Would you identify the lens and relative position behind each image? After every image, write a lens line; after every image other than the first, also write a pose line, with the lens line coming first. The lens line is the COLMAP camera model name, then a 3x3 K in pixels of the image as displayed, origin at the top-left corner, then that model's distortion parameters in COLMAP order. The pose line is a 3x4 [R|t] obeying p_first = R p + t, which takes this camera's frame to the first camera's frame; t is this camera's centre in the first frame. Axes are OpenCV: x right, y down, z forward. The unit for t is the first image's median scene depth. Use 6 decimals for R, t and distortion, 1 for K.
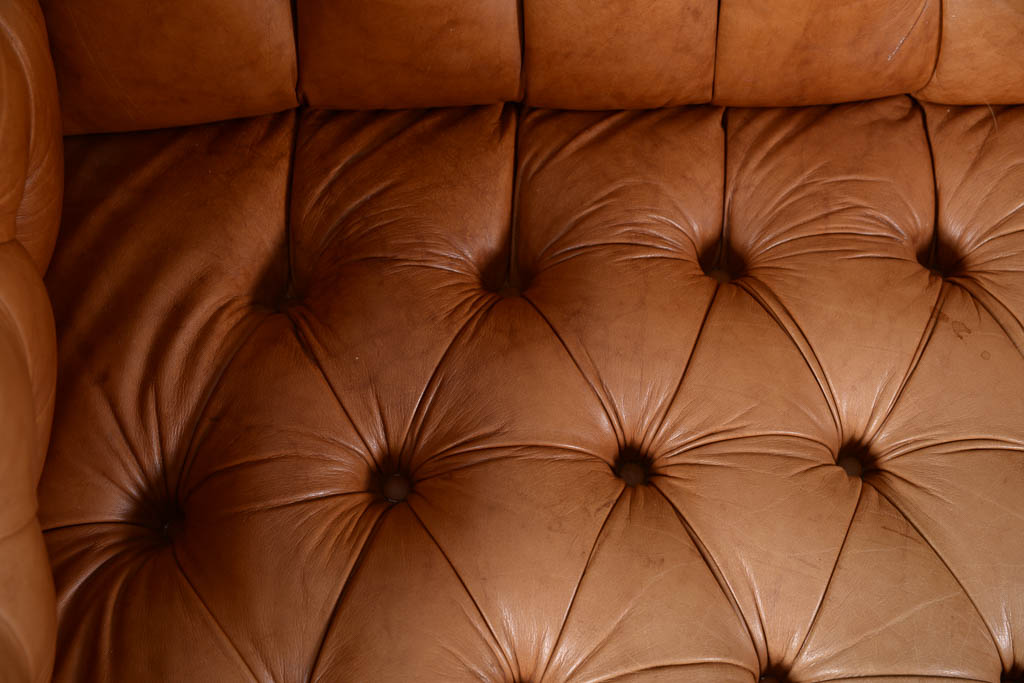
lens RADIAL K [[1775.8, 0, 512.0], [0, 1775.8, 341.5], [0, 0, 1]] dist [0.190515, -0.309922]
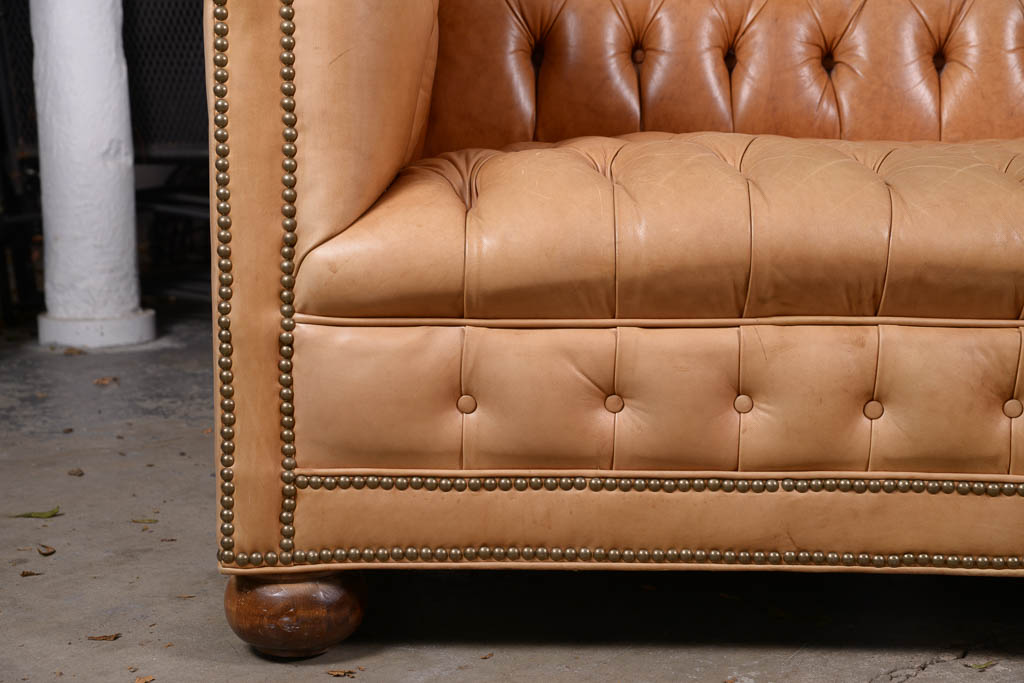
lens RADIAL K [[1775.8, 0, 512.0], [0, 1775.8, 341.5], [0, 0, 1]] dist [0.190515, -0.309922]
pose [[0.998139, -0.022626, -0.056630, -0.033673], [-0.037728, 0.500466, -0.864934, 1.842319], [0.047911, 0.865460, 0.498681, 0.167136]]
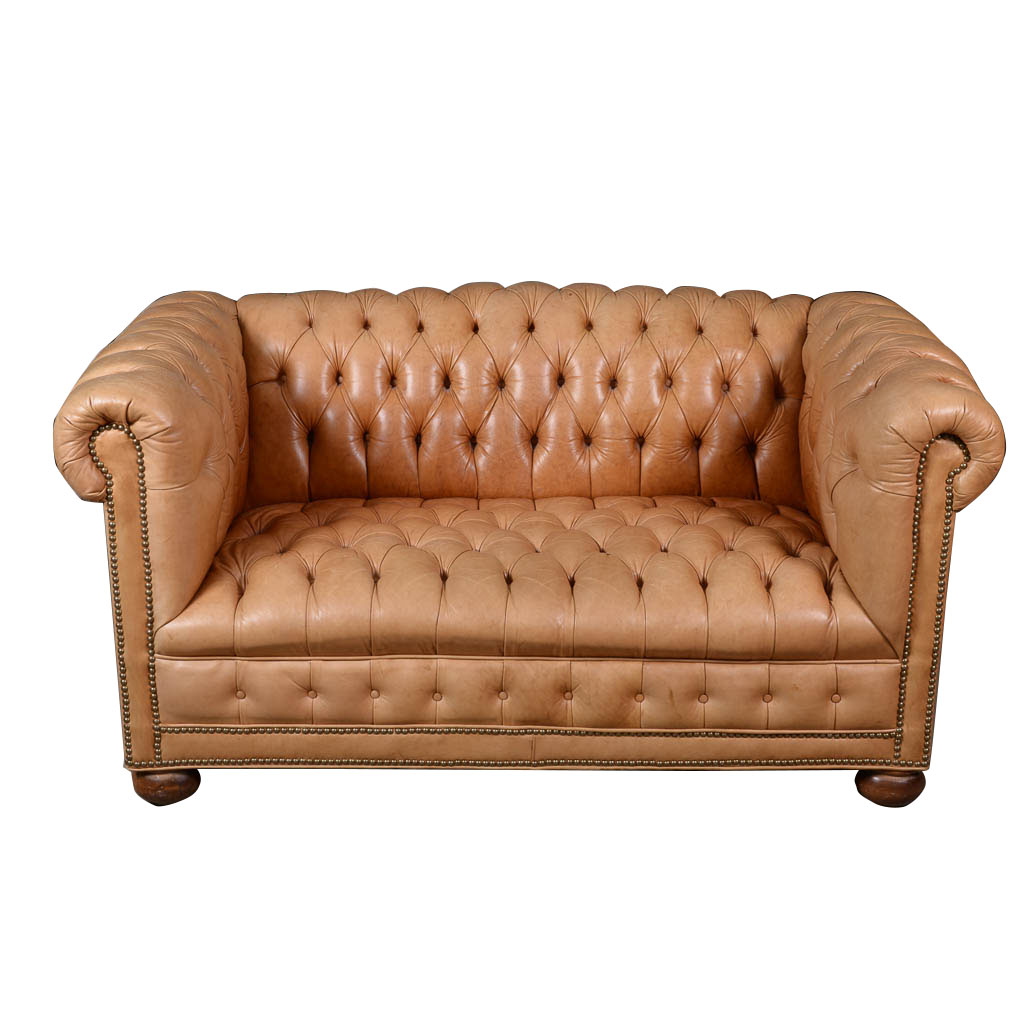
lens RADIAL K [[1610.8, 0, 511.5], [0, 1610.8, 477.0], [0, 0, 1]] dist [-0.005070, -0.047101]
pose [[0.997667, -0.020177, -0.065218, 0.543928], [-0.037410, 0.637534, -0.769513, 2.511952], [0.057105, 0.770158, 0.635292, -1.180254]]
